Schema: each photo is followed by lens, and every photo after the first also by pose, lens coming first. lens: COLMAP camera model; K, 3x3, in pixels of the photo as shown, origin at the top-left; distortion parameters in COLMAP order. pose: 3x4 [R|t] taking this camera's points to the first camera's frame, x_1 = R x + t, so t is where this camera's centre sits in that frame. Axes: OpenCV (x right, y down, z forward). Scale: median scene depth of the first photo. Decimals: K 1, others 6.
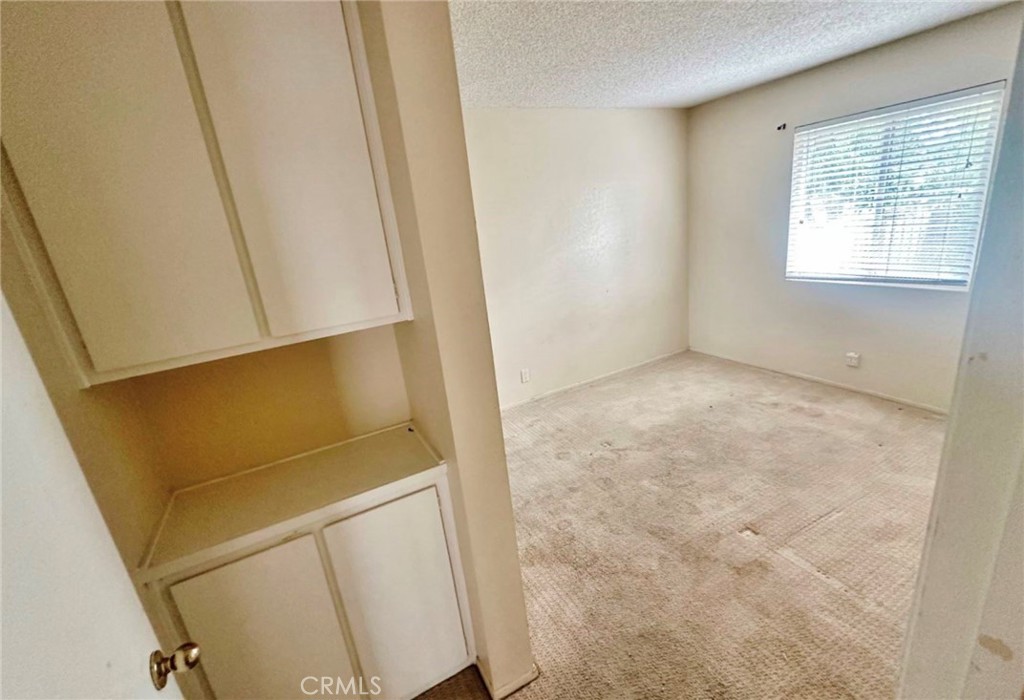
lens RADIAL K [[462.1, 0, 506.7], [0, 462.1, 349.9], [0, 0, 1]] dist [0.001800, 0.000043]
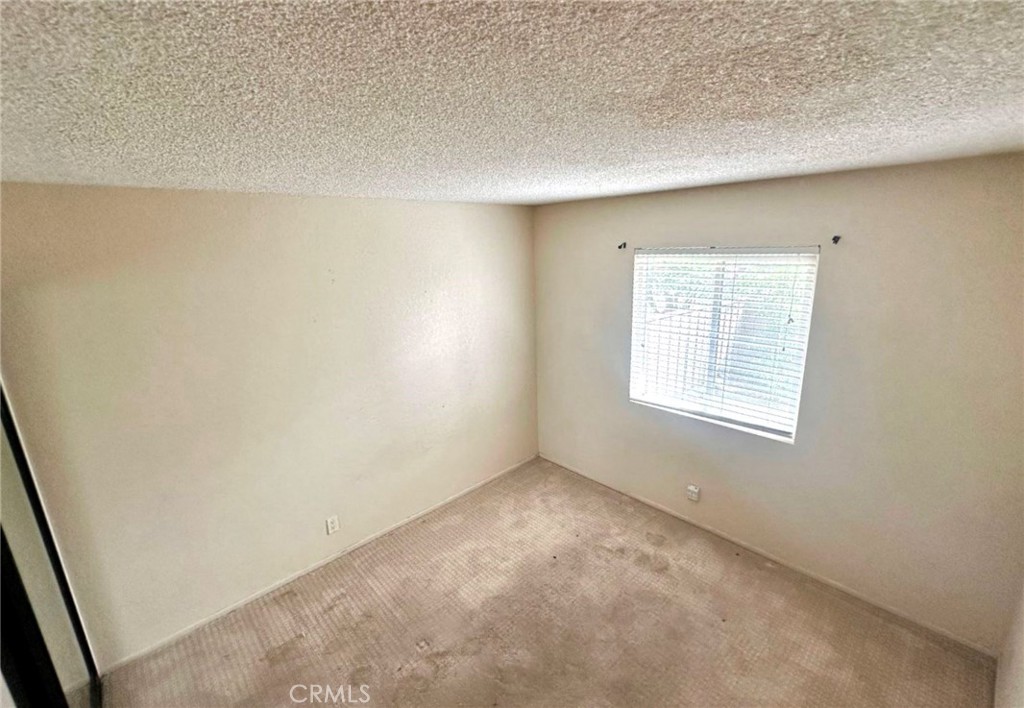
lens RADIAL K [[461.2, 0, 516.0], [0, 461.2, 354.8], [0, 0, 1]] dist [-0.000371, -0.000493]
pose [[0.958487, 0.016148, 0.284678, 0.135122], [0.001988, 0.997992, -0.063305, -0.219706], [-0.285129, 0.061243, 0.956531, 0.194802]]
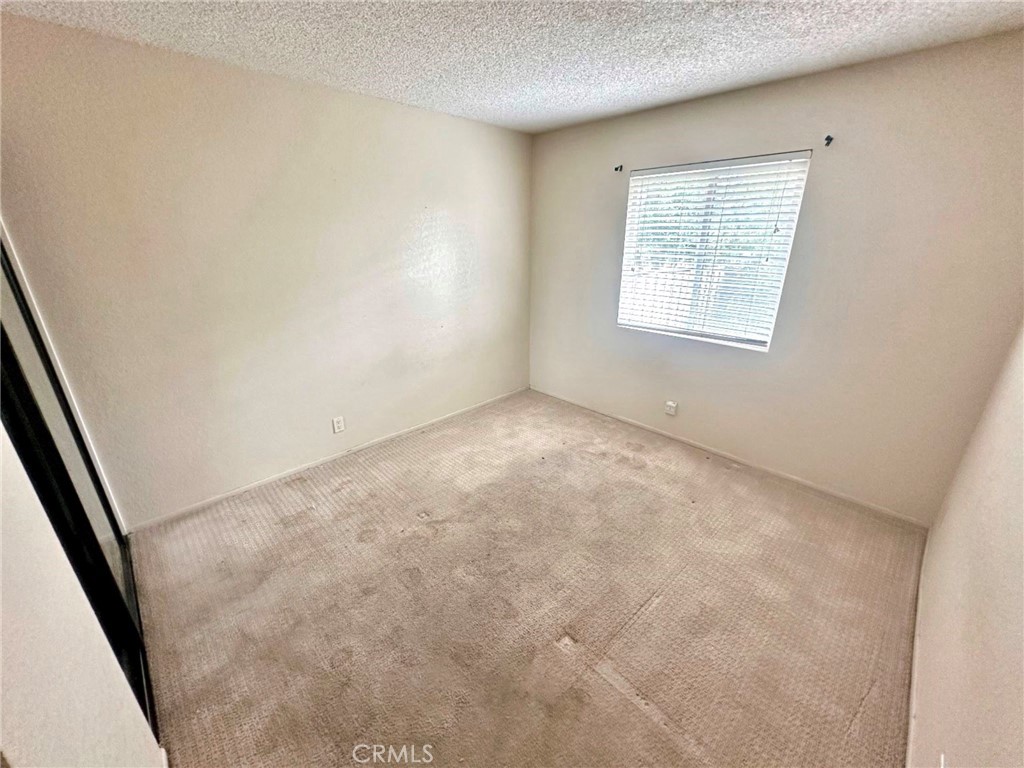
lens RADIAL K [[427.8, 0, 516.7], [0, 427.8, 387.1], [0, 0, 1]] dist [-0.002807, 0.000412]
pose [[0.950804, 0.008541, 0.309676, 0.130500], [-0.023782, 0.998682, 0.045474, -0.066849], [-0.308879, -0.050602, 0.949754, 0.213345]]
